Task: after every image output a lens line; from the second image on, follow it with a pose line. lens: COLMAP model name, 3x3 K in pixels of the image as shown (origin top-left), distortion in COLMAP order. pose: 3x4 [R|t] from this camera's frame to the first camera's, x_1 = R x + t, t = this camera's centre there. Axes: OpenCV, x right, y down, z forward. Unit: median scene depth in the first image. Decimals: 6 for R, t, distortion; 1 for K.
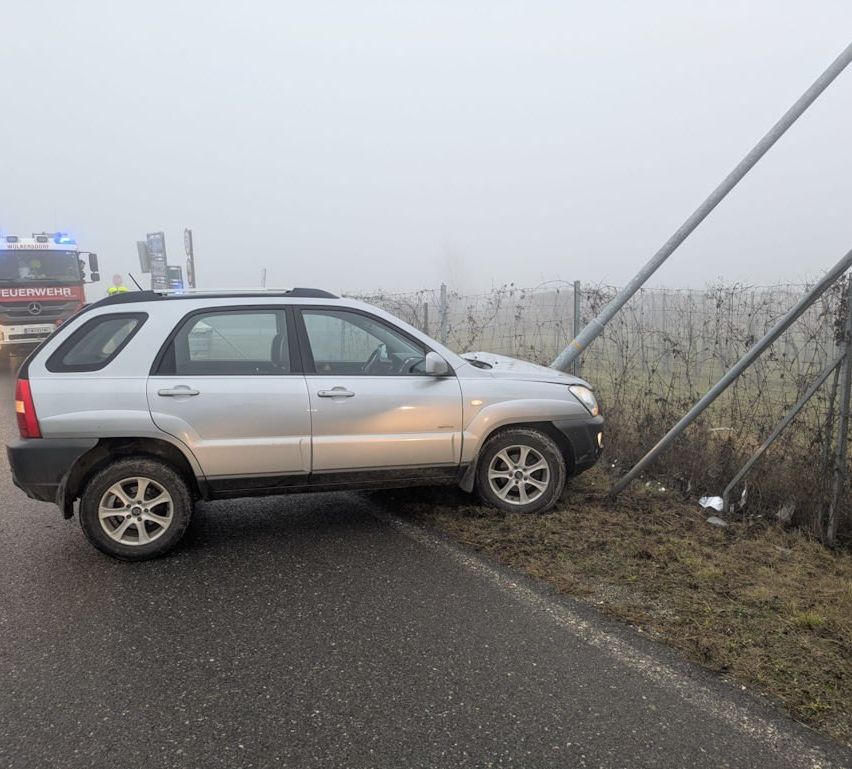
lens RADIAL K [[1336.8, 0, 426.0], [0, 1336.8, 384.5], [0, 0, 1]] dist [0.136079, -0.070375]
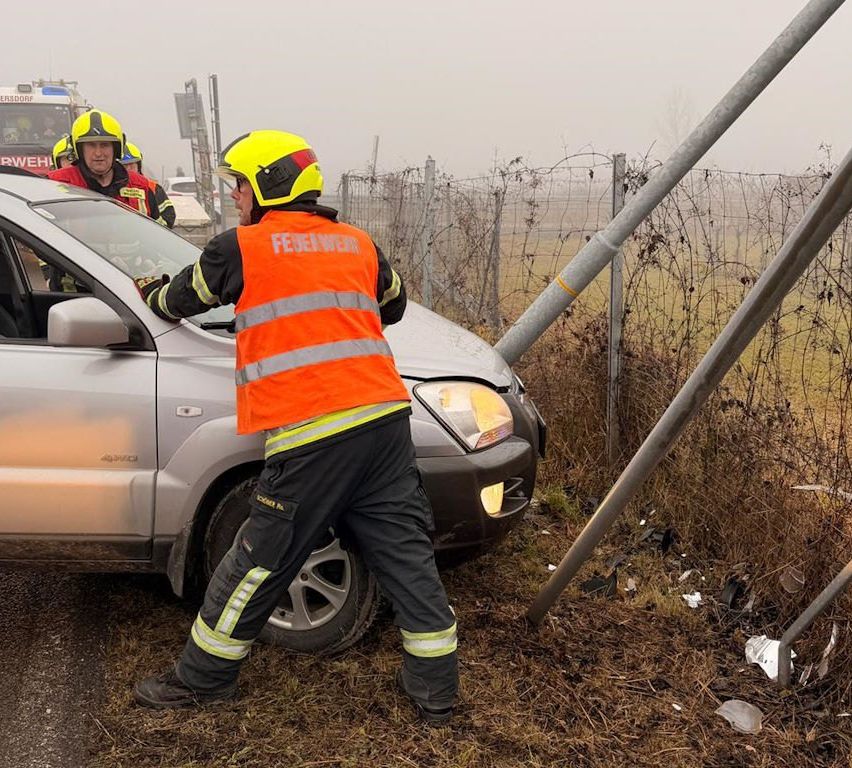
lens RADIAL K [[1336.8, 0, 426.0], [0, 1336.8, 384.0], [0, 0, 1]] dist [0.136079, -0.070375]
pose [[0.943545, 0.068603, -0.324062, 0.258076], [-0.039530, 0.994647, 0.095467, -0.042410], [0.328877, -0.077267, 0.941207, 0.570409]]
